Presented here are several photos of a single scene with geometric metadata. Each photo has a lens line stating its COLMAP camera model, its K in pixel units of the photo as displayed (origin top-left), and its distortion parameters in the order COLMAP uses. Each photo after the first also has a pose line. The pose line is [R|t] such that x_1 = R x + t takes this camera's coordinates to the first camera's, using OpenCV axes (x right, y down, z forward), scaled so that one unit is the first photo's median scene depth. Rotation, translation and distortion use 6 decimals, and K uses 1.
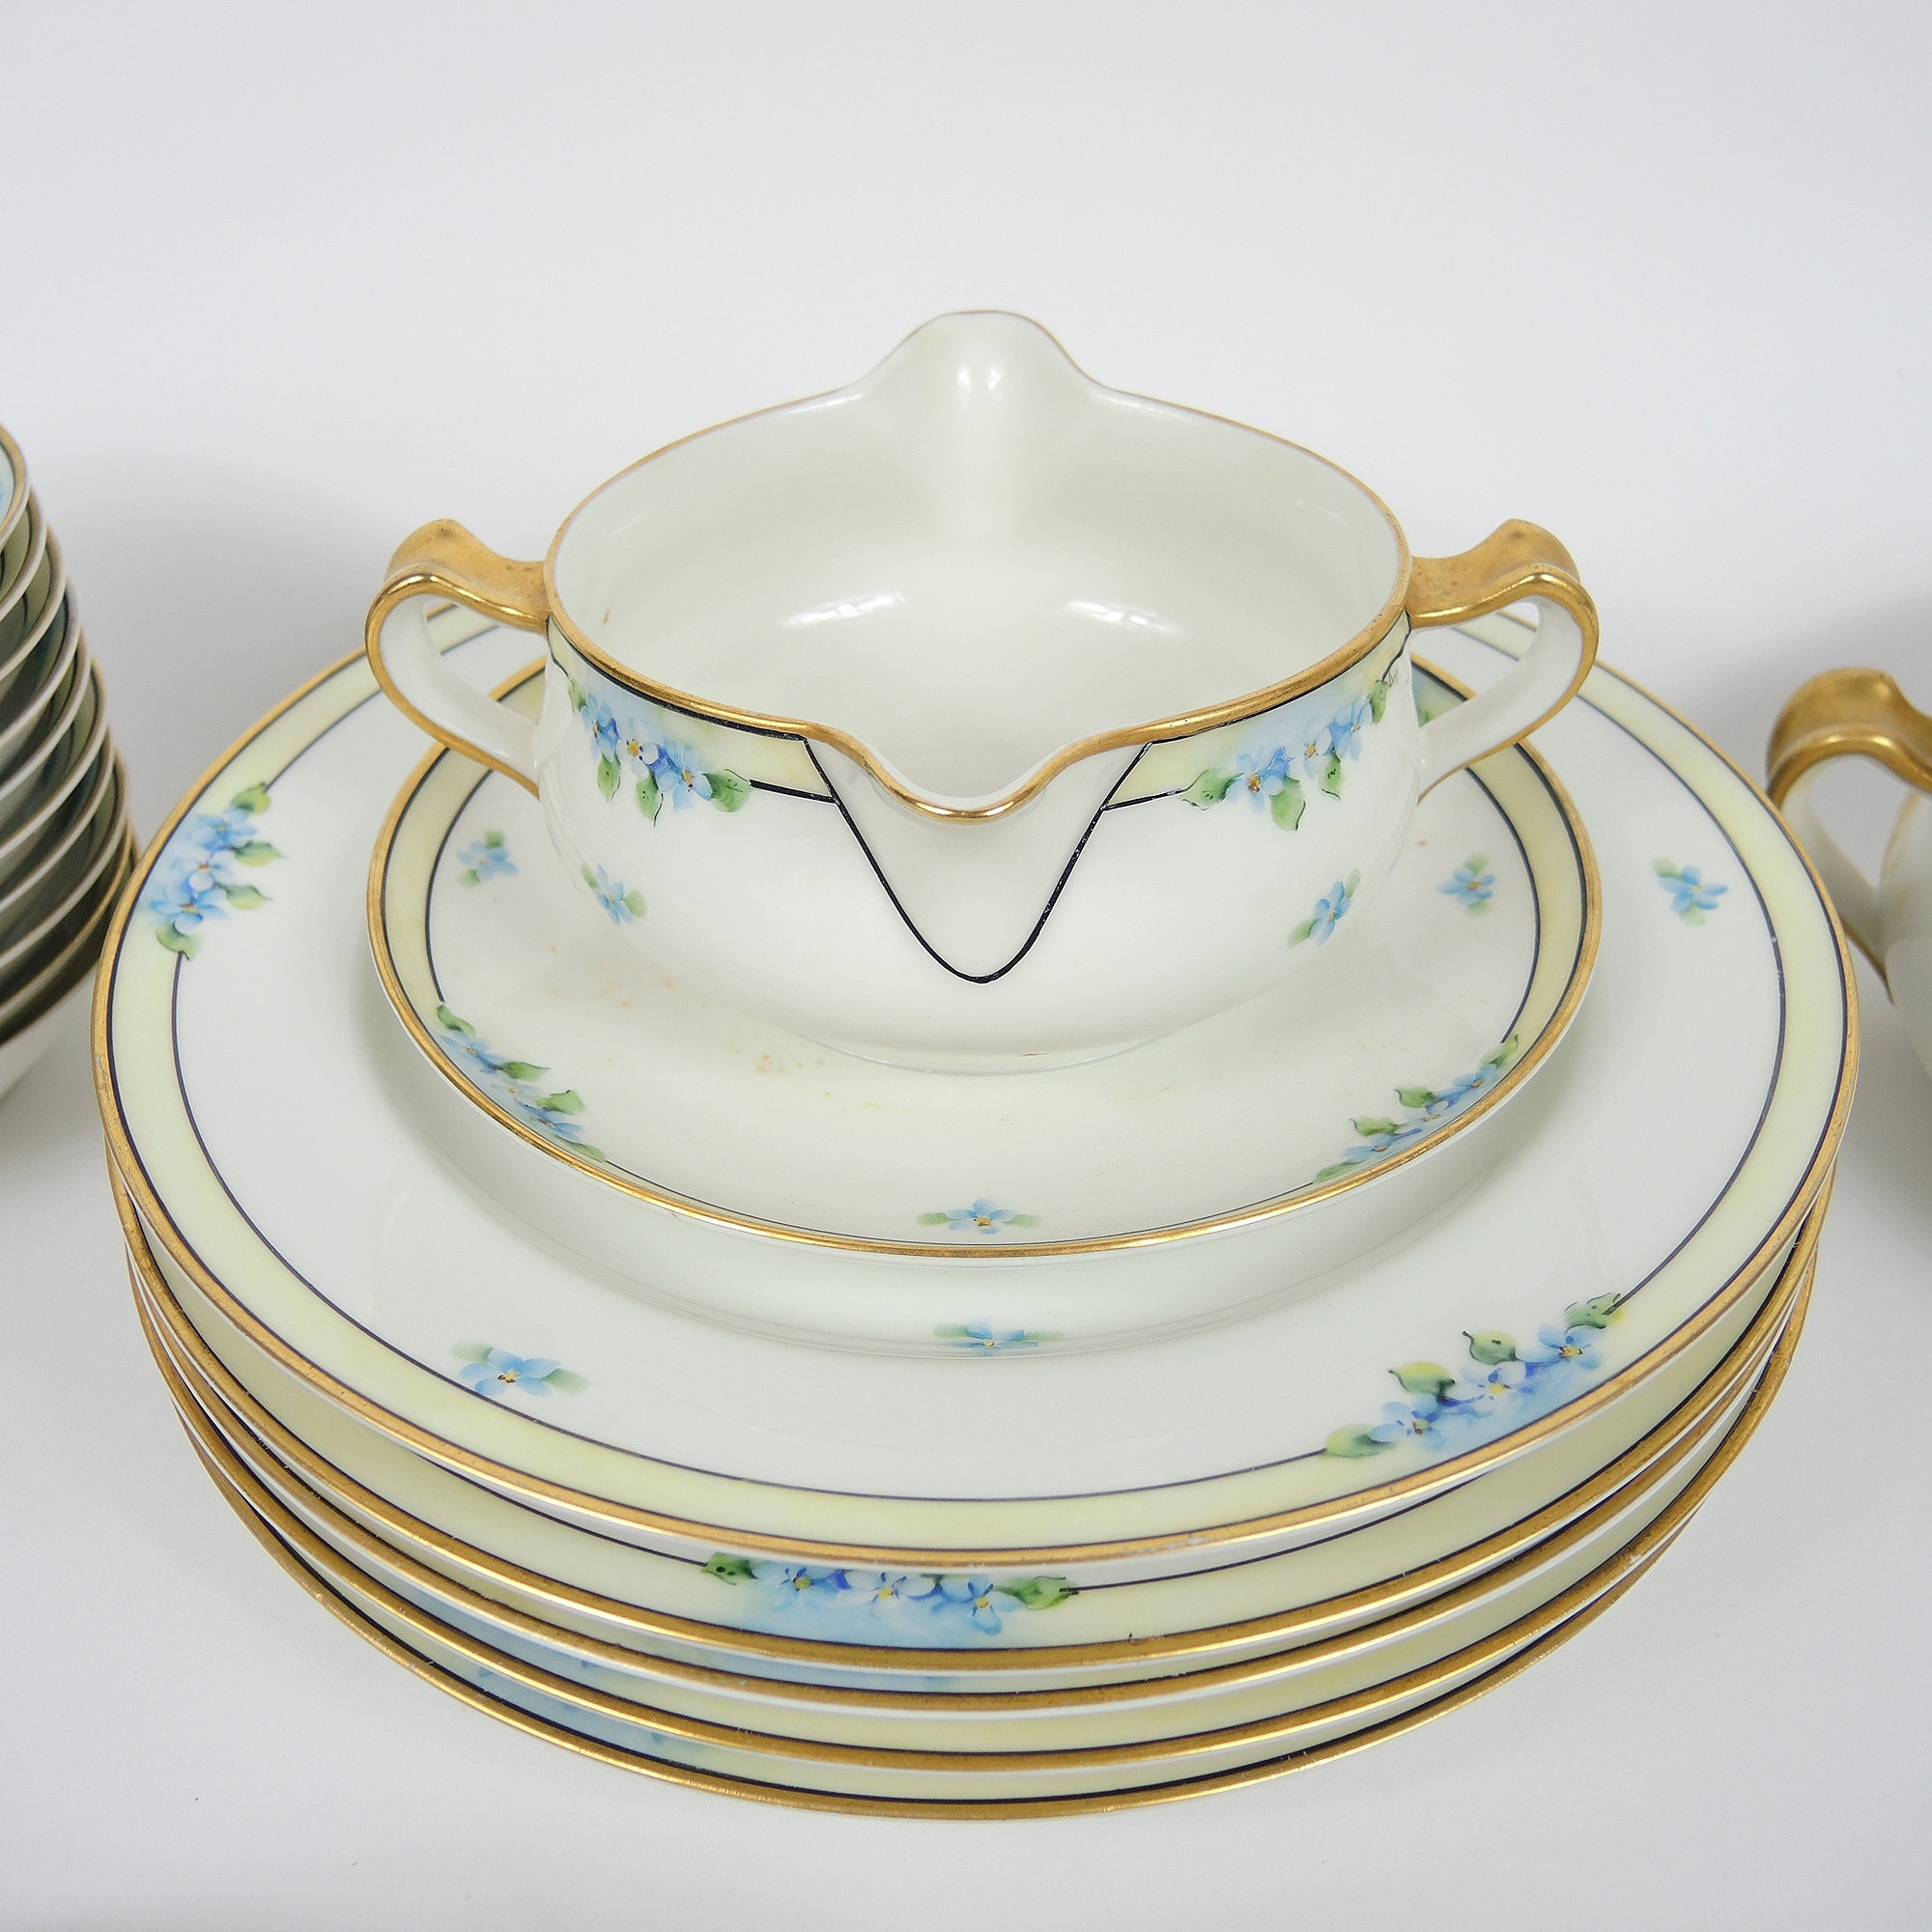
lens RADIAL K [[2104.6, 0, 966.0], [0, 2104.6, 966.0], [0, 0, 1]] dist [-0.003820, 0.006530]
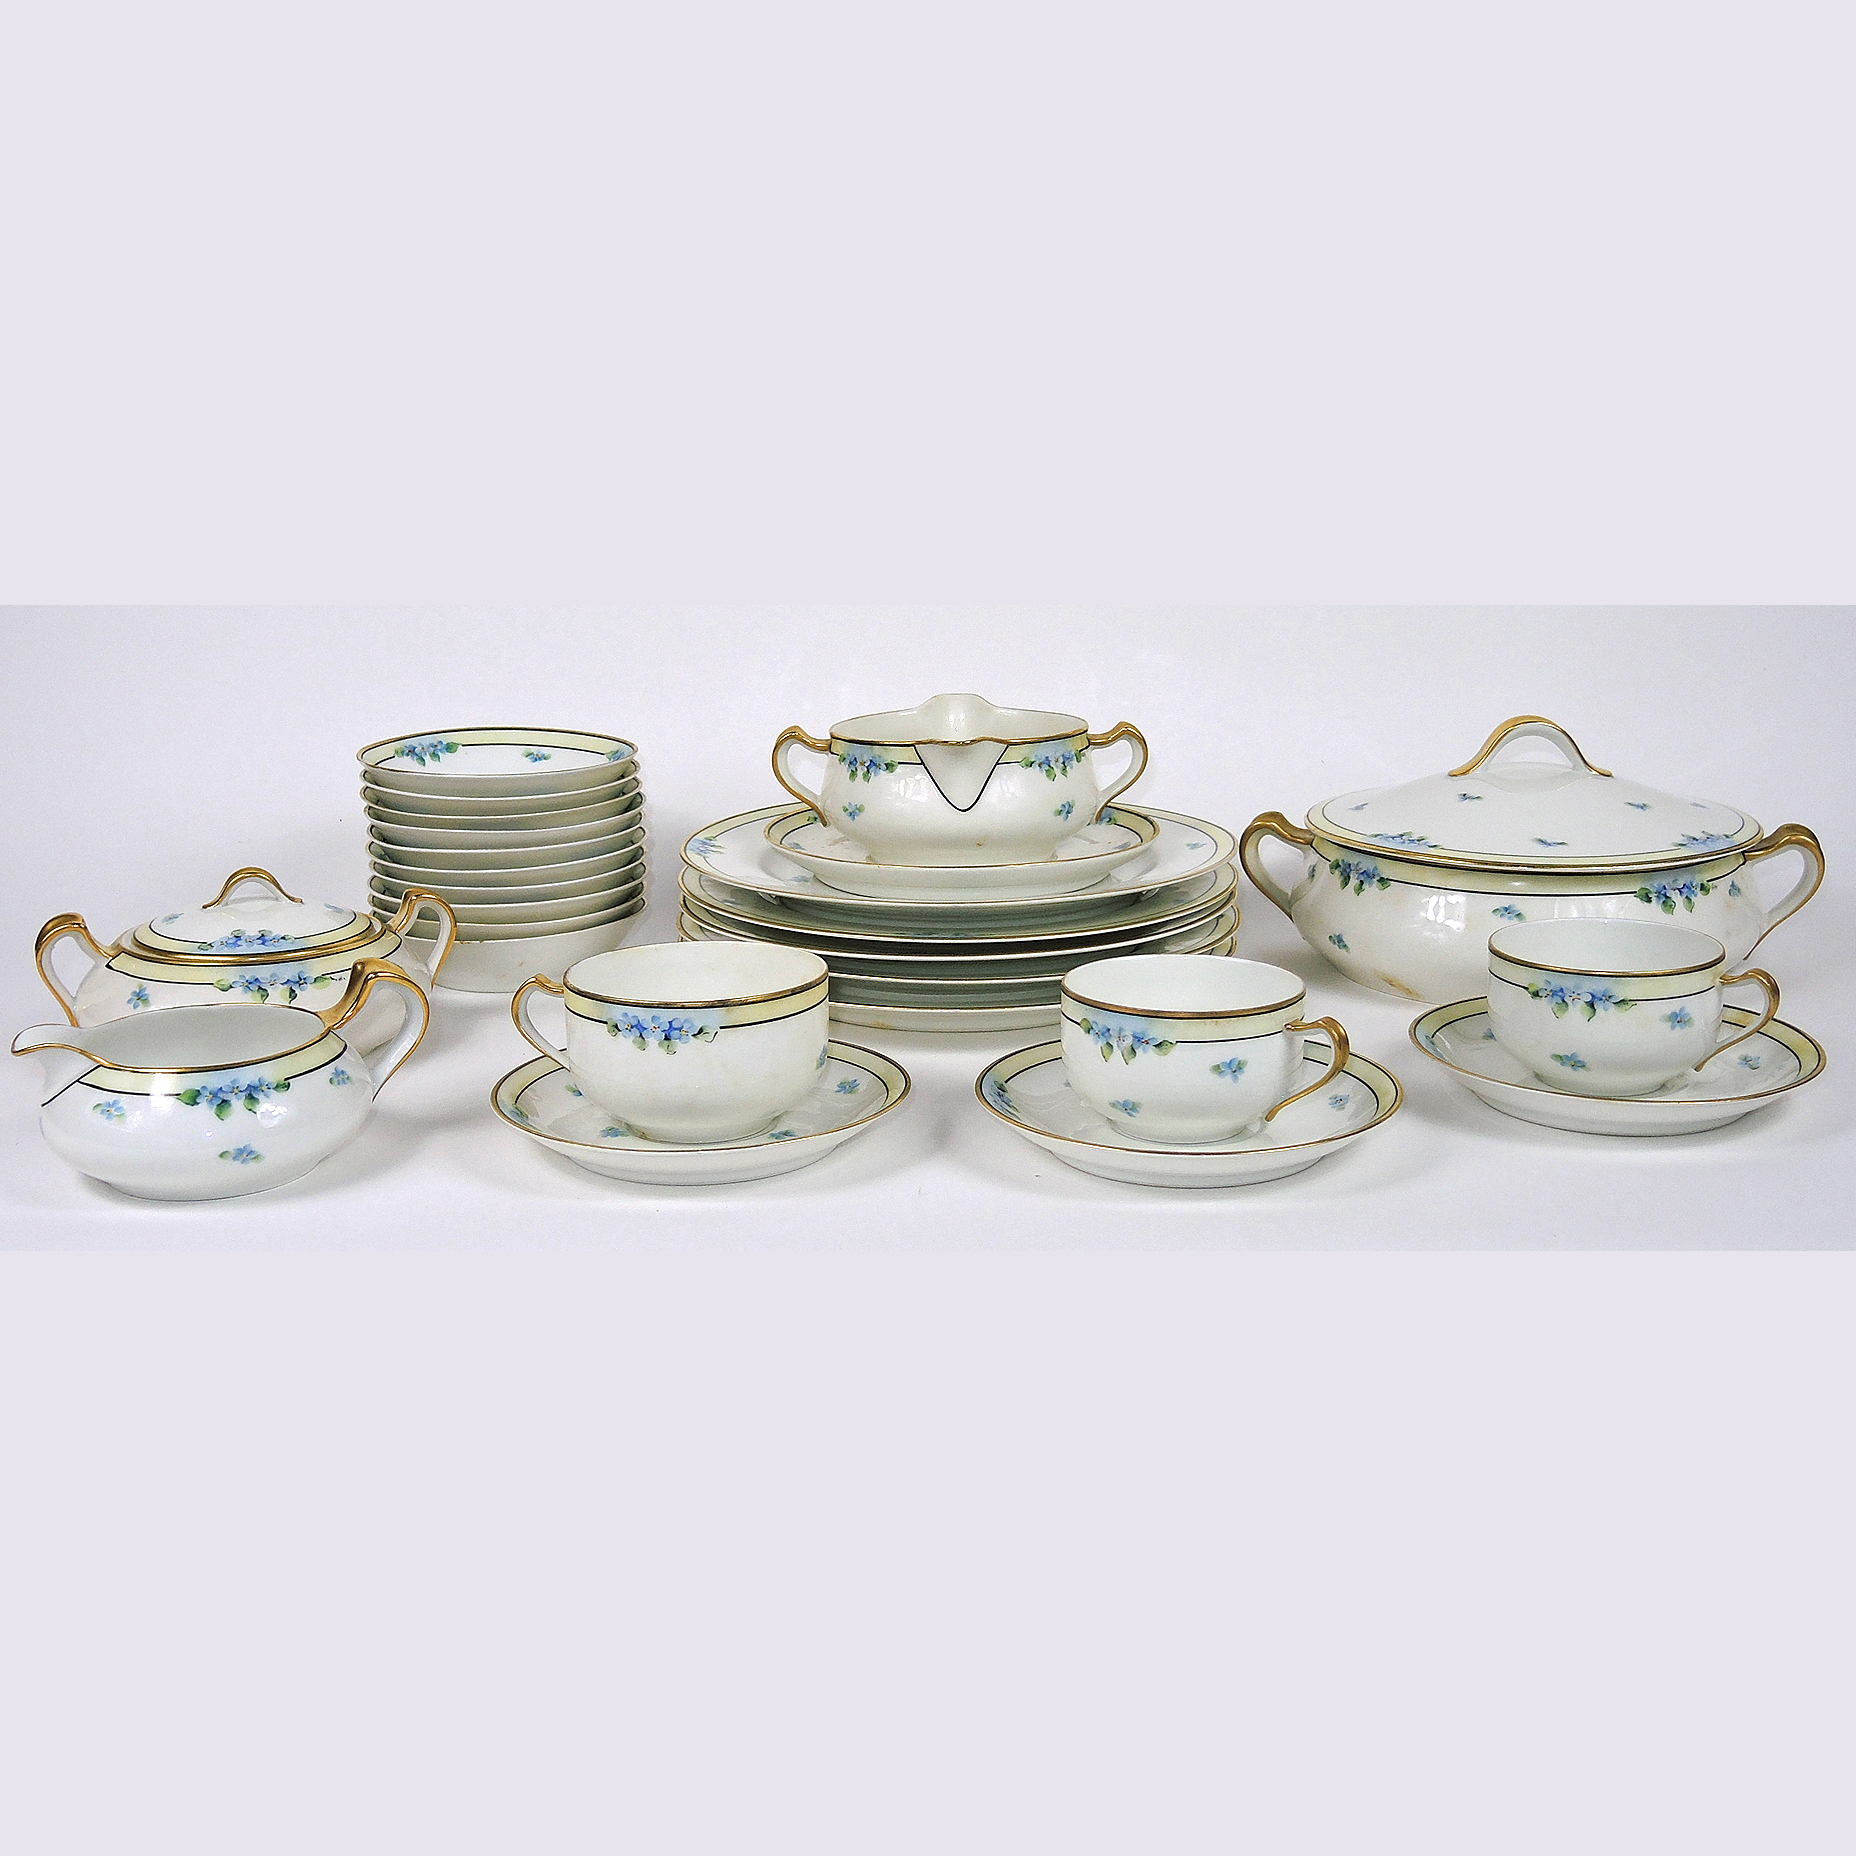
lens RADIAL K [[2177.5, 0, 928.0], [0, 2177.5, 928.0], [0, 0, 1]] dist [-0.007984, 0.028603]
pose [[0.999854, -0.011682, 0.012431, -0.094629], [0.015739, 0.912773, -0.408165, 1.571229], [-0.006579, 0.408301, 0.912824, -2.112573]]
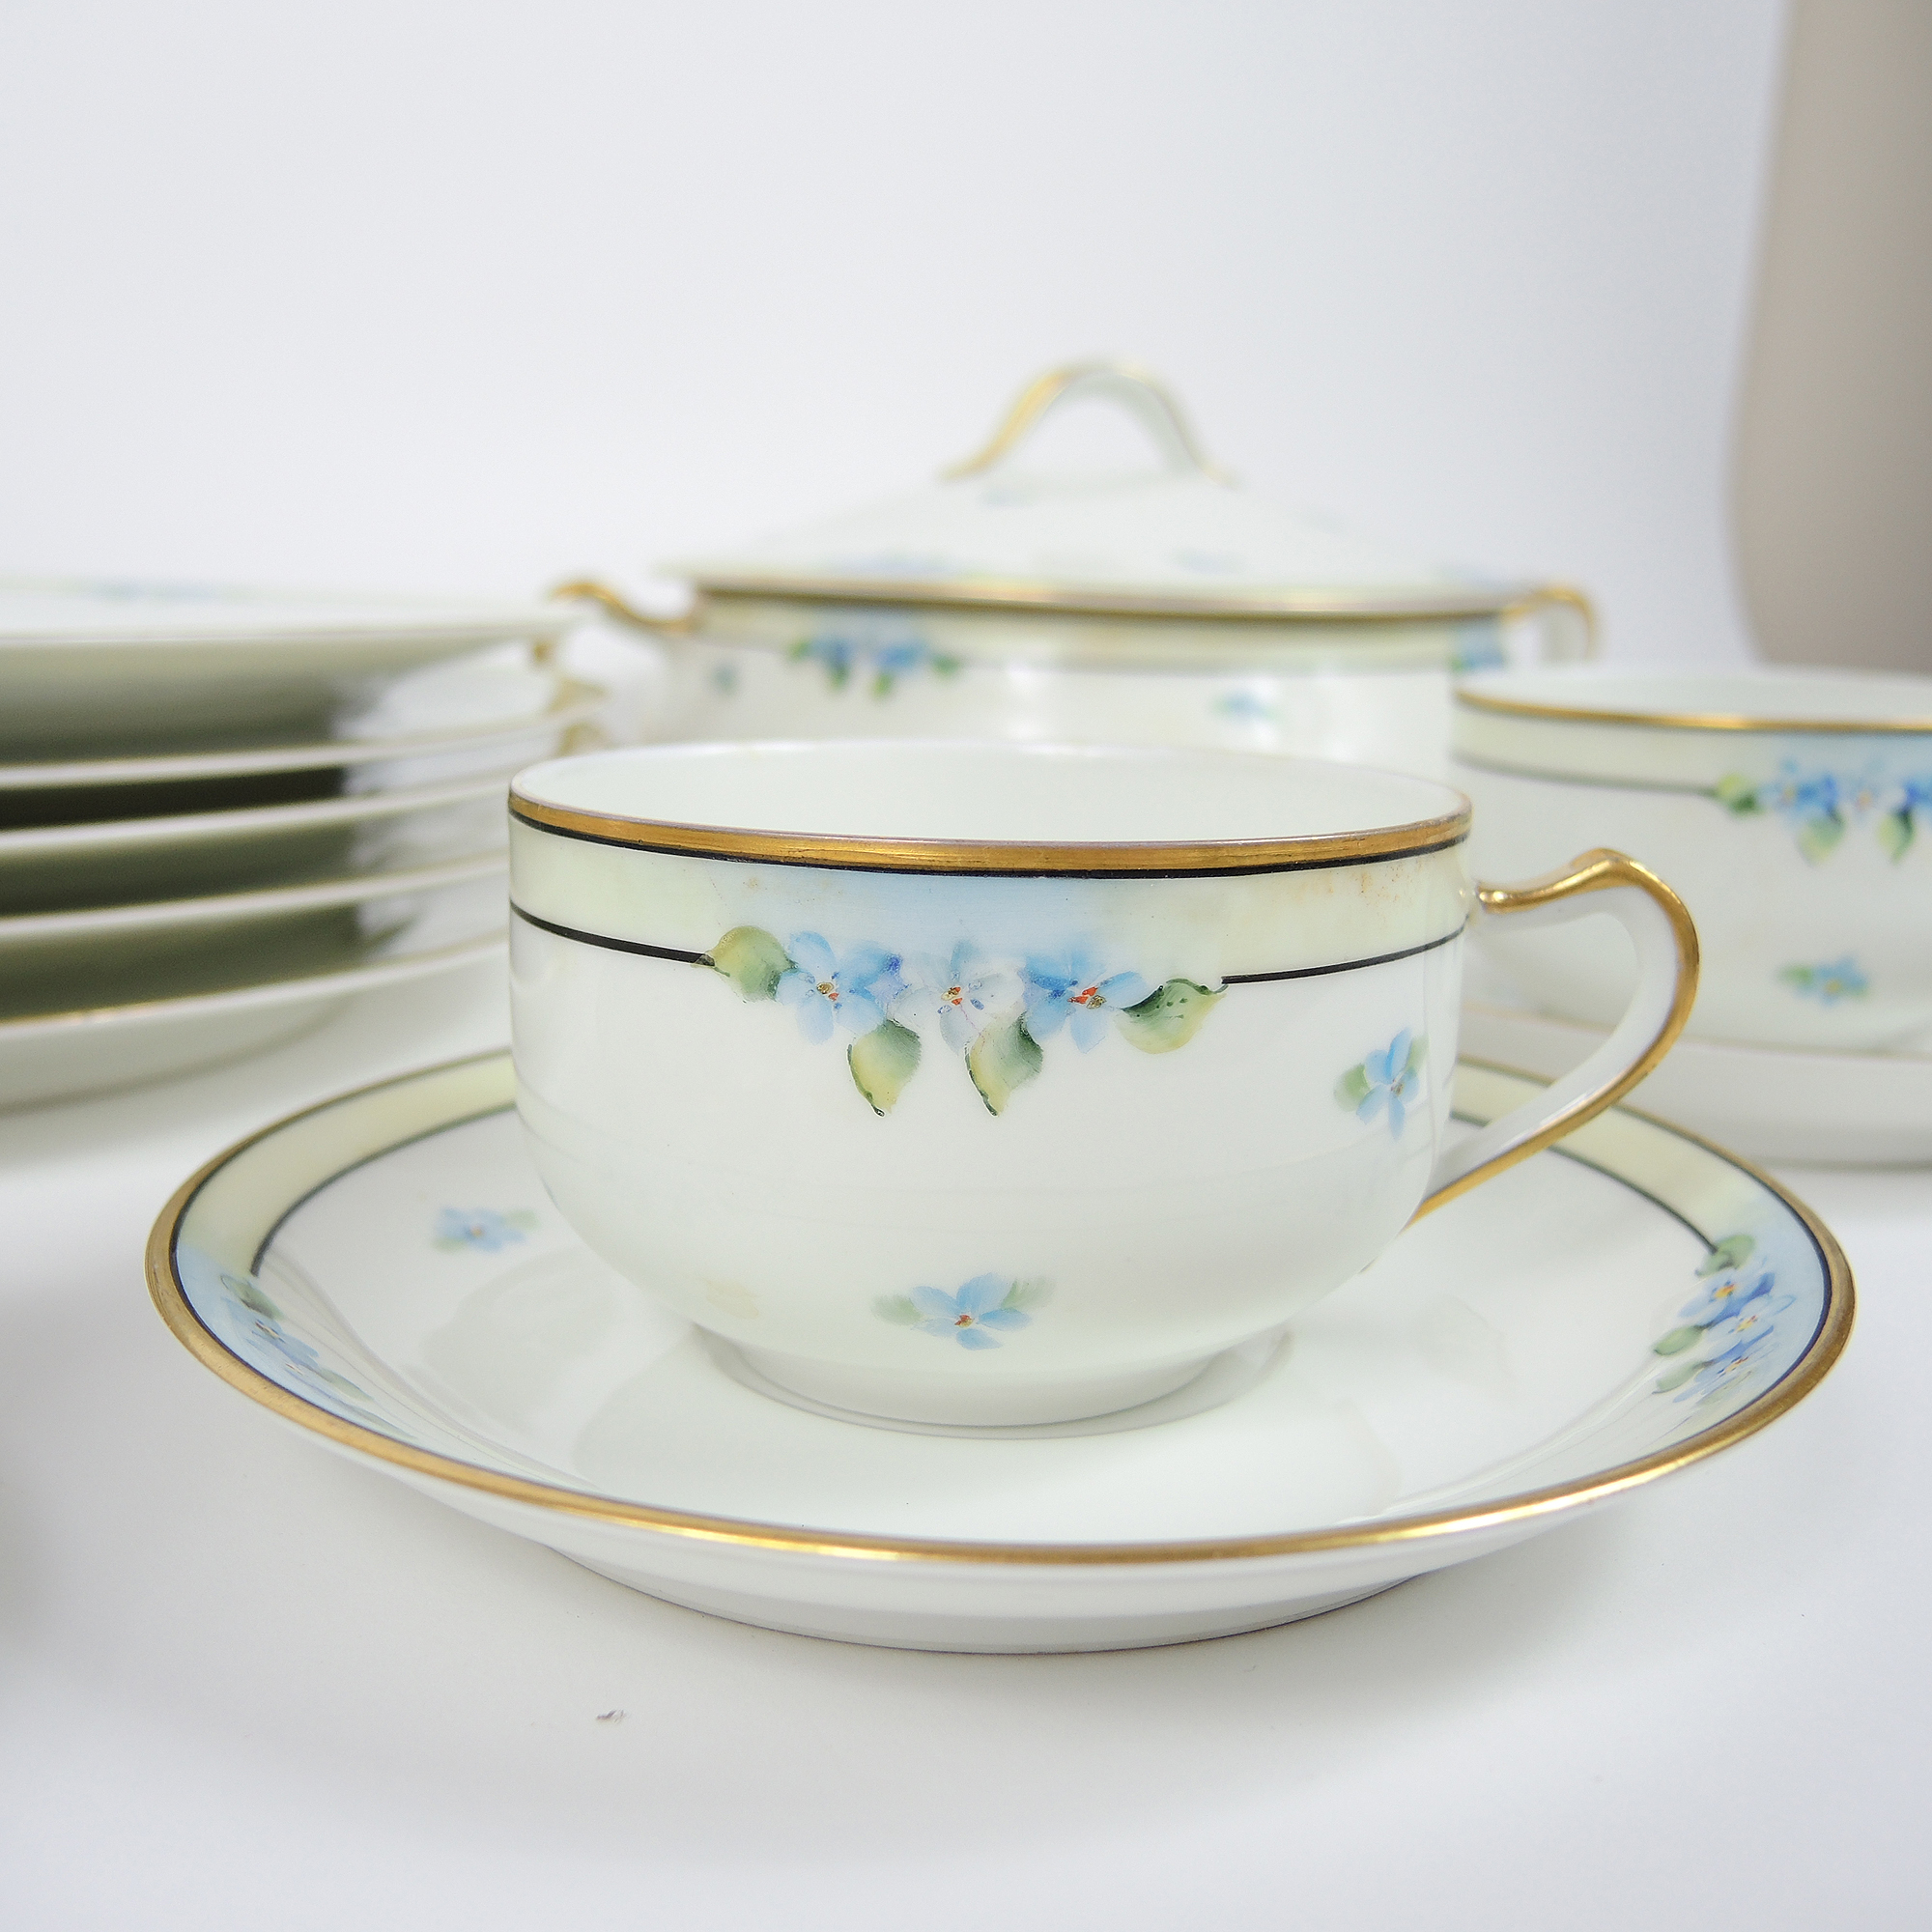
lens RADIAL K [[2104.6, 0, 966.0], [0, 2104.6, 966.0], [0, 0, 1]] dist [-0.003820, 0.006530]
pose [[0.837561, -0.089014, 0.539044, -0.121574], [0.307643, 0.892191, -0.330682, 0.763426], [-0.451495, 0.442799, 0.774649, 0.002924]]
